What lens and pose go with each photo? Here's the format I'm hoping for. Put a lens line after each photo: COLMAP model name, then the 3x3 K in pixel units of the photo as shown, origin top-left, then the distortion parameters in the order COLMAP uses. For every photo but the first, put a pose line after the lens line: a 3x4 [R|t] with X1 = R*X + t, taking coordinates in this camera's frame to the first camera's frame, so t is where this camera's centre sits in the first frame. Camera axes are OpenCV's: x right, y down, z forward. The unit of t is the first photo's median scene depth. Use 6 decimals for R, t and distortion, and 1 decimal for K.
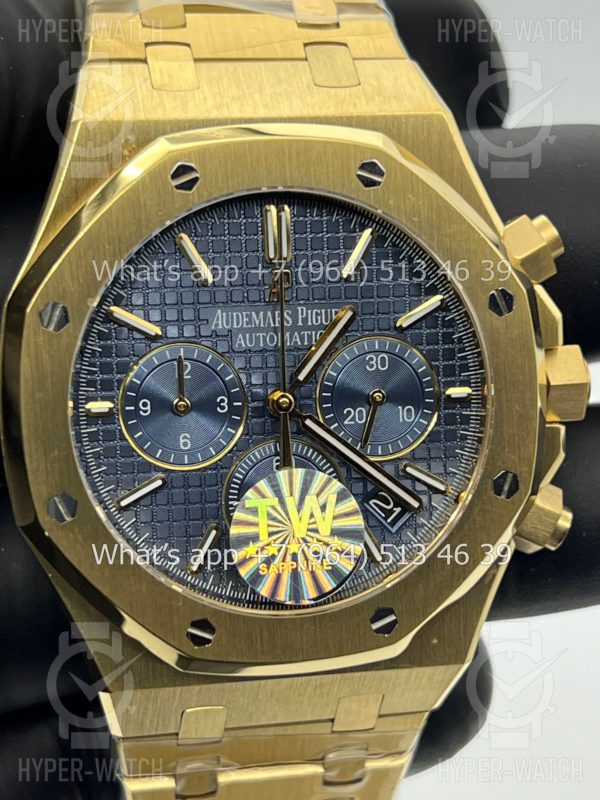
lens RADIAL K [[1946.1, 0, 298.1], [0, 1946.1, 406.6], [0, 0, 1]] dist [0.146683, 0.000000]
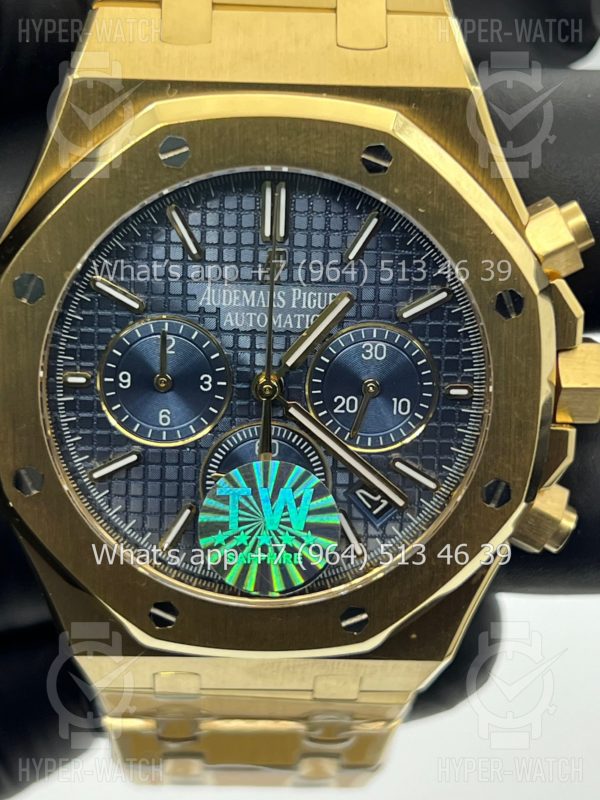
lens RADIAL K [[1946.1, 0, 299.6], [0, 1946.1, 395.2], [0, 0, 1]] dist [0.146683, 0.000000]
pose [[0.985227, 0.104187, -0.135913, 0.137491], [-0.079305, 0.980989, 0.177119, -0.168601], [0.151783, -0.163724, 0.974760, 0.070872]]
